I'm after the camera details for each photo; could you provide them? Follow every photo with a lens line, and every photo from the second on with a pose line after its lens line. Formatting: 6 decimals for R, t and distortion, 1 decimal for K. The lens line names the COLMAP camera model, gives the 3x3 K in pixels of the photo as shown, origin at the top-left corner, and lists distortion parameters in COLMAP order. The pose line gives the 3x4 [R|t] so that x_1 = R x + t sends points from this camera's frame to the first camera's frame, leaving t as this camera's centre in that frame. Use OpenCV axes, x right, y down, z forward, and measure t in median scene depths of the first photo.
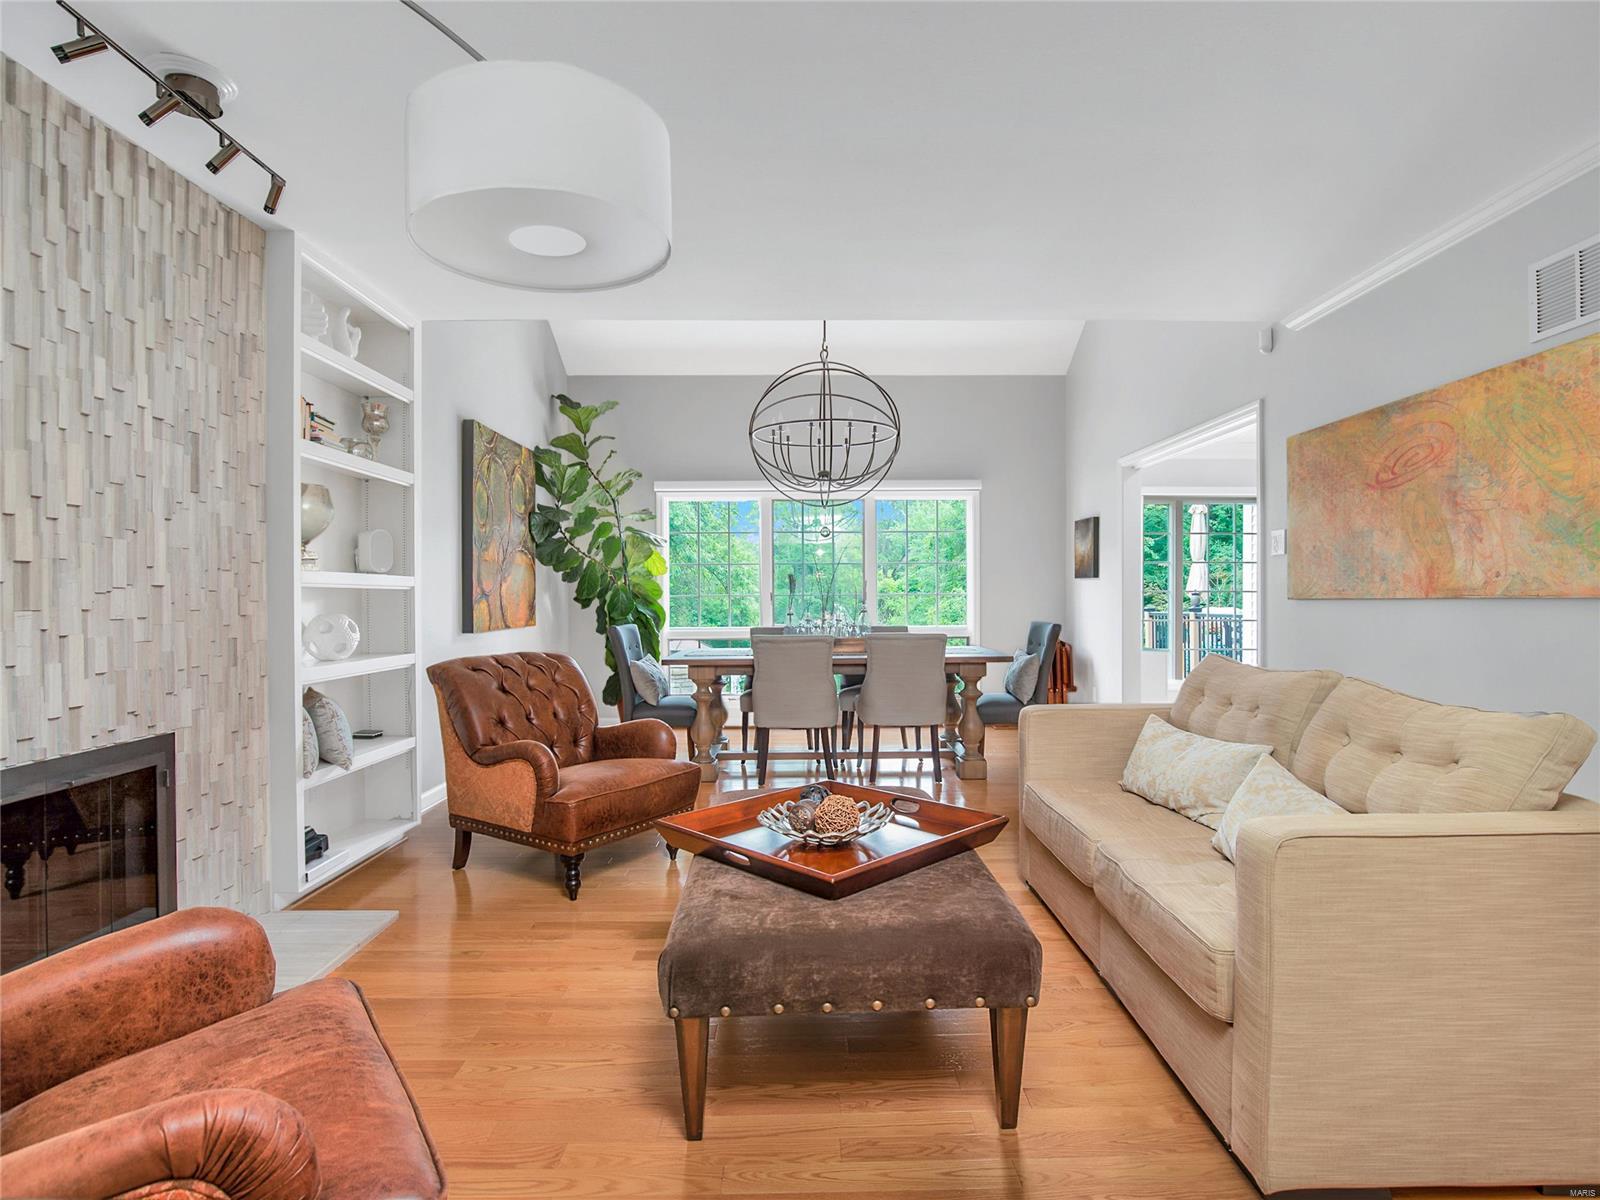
lens RADIAL K [[886.1, 0, 811.5], [0, 886.1, 598.6], [0, 0, 1]] dist [-0.004679, 0.000003]
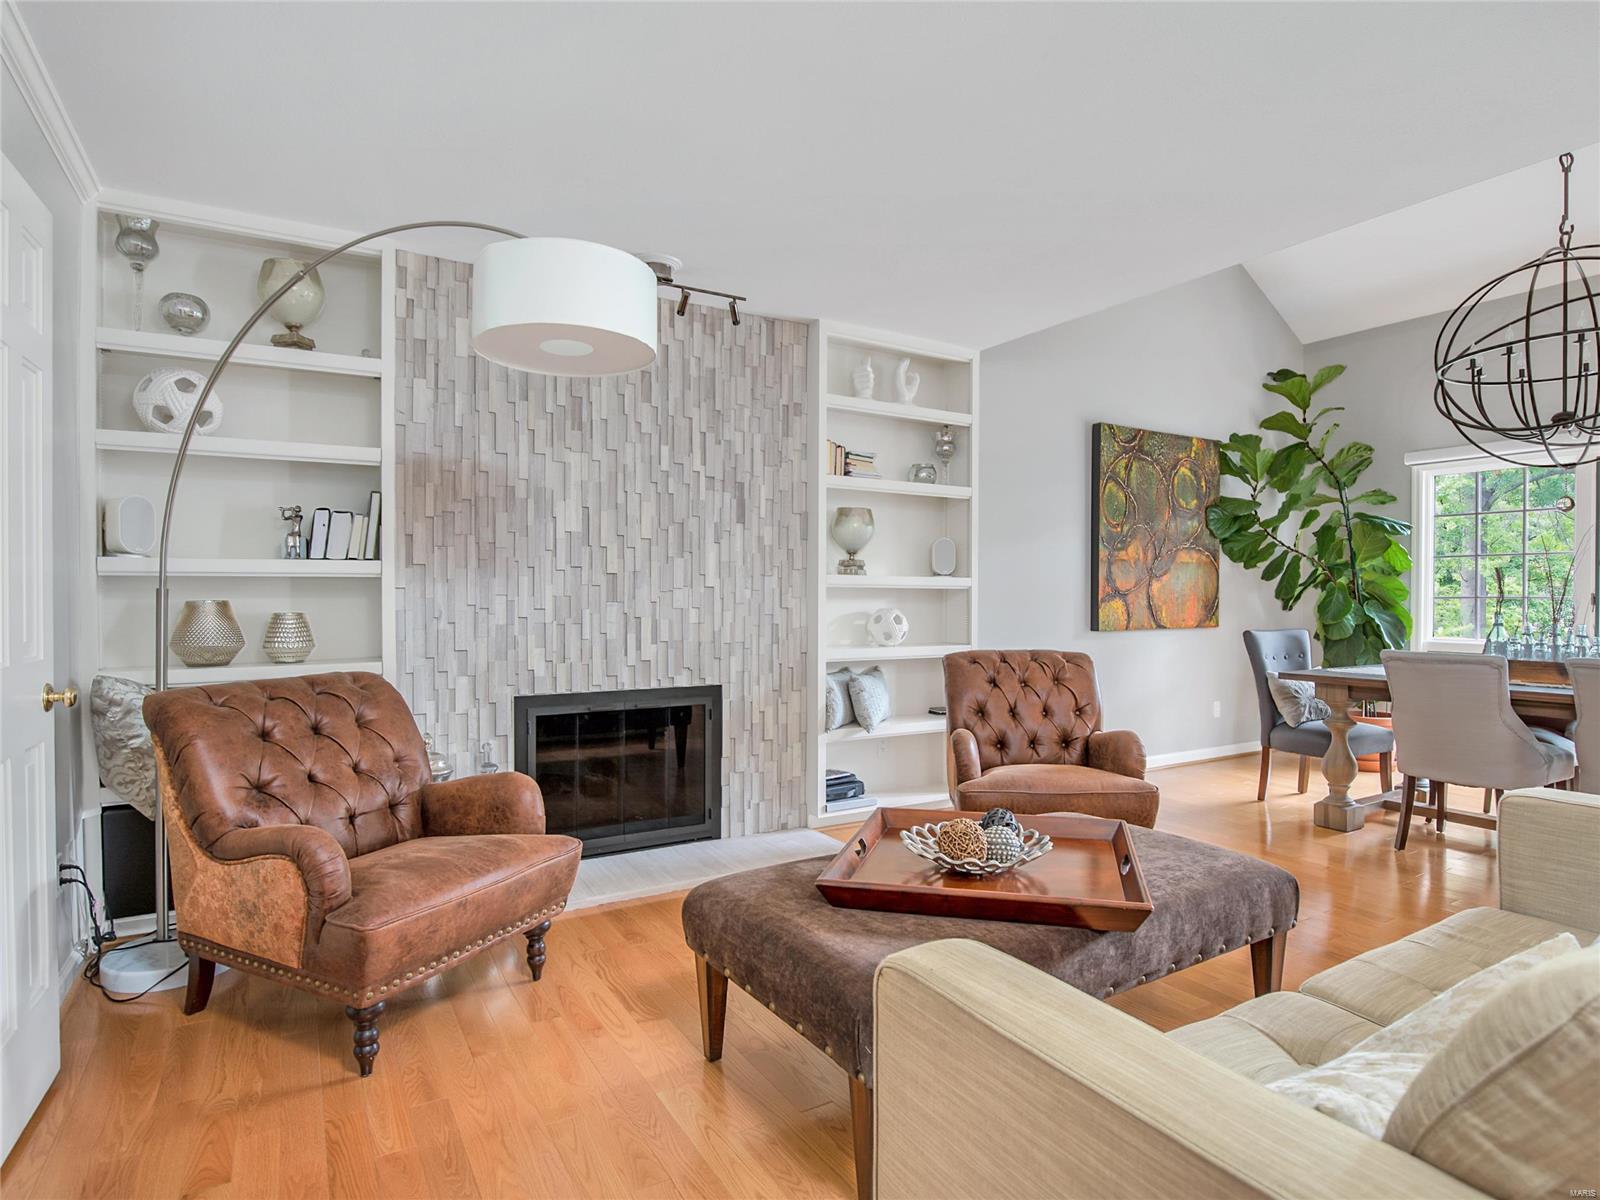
lens RADIAL K [[886.1, 0, 801.5], [0, 886.1, 602.3], [0, 0, 1]] dist [-0.004679, 0.000003]
pose [[0.505541, 0.015225, -0.862668, 0.520632], [-0.008197, 0.999884, 0.012843, -0.007561], [0.862764, 0.000578, 0.505607, 0.287950]]
